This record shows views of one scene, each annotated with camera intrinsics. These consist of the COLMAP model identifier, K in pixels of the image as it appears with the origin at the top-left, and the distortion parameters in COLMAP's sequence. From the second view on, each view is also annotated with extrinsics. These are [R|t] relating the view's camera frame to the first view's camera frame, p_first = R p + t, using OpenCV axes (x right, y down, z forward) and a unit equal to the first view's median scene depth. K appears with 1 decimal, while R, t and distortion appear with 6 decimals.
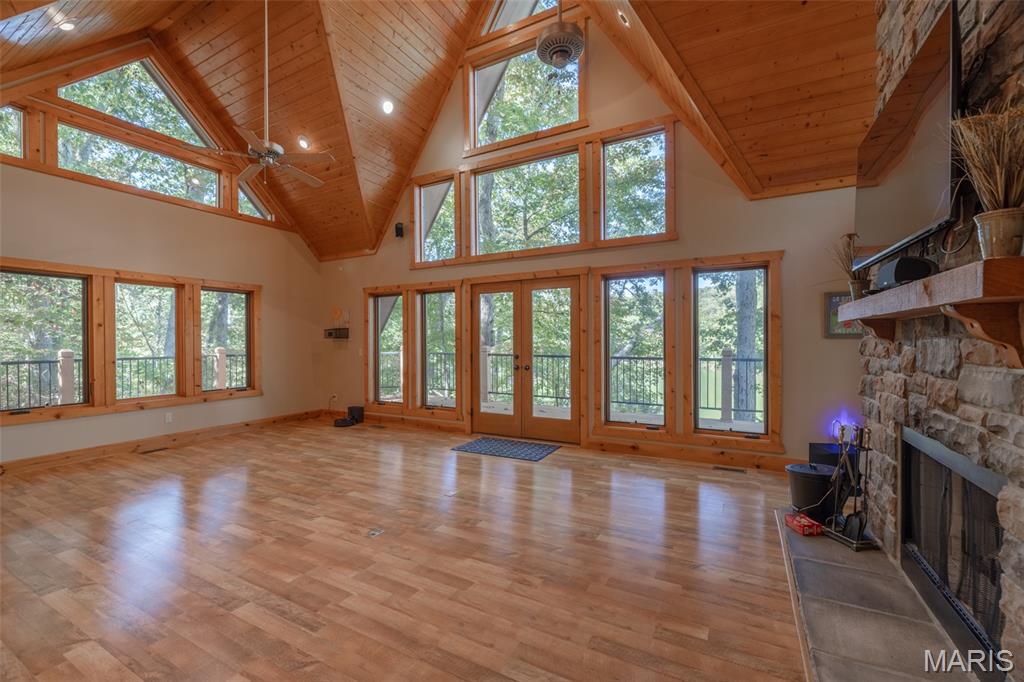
lens RADIAL K [[425.9, 0, 507.8], [0, 425.9, 341.6], [0, 0, 1]] dist [-0.000201, -0.000646]
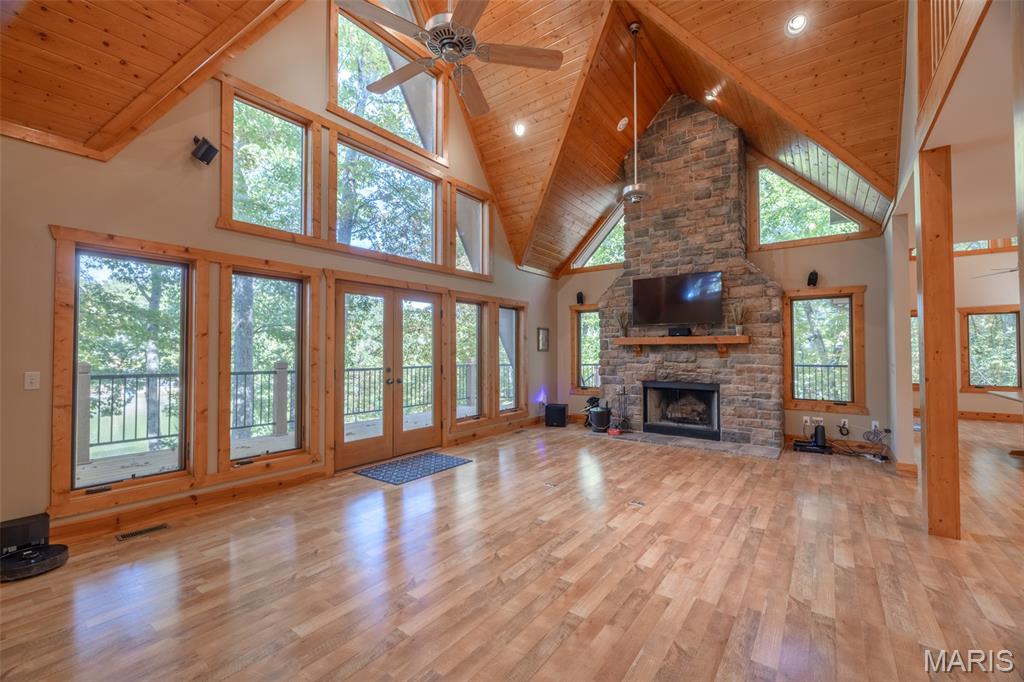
lens RADIAL K [[425.9, 0, 506.8], [0, 425.9, 342.5], [0, 0, 1]] dist [-0.000201, -0.000646]
pose [[0.145634, 0.026992, 0.988970, -1.098485], [0.003002, 0.999611, -0.027724, 0.004599], [-0.989334, 0.007007, 0.145497, 0.803901]]
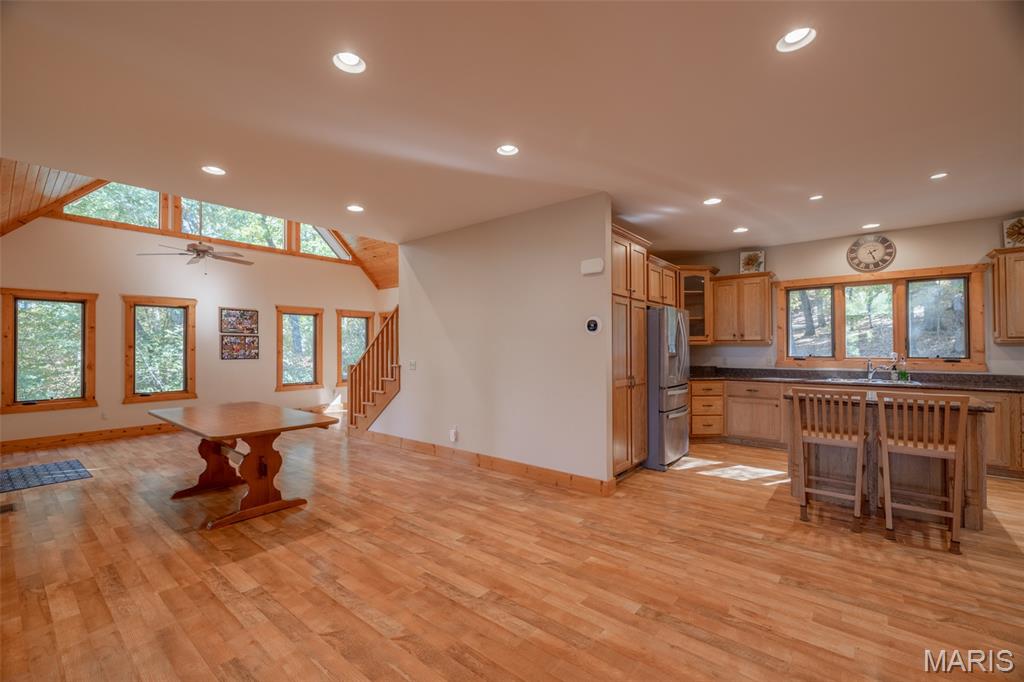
lens RADIAL K [[425.9, 0, 507.9], [0, 425.9, 342.0], [0, 0, 1]] dist [-0.000201, -0.000646]
pose [[-0.981731, 0.011240, 0.189943, -0.494675], [0.010032, 0.999923, -0.007320, -0.010902], [-0.190011, -0.005281, -0.981768, 0.261212]]
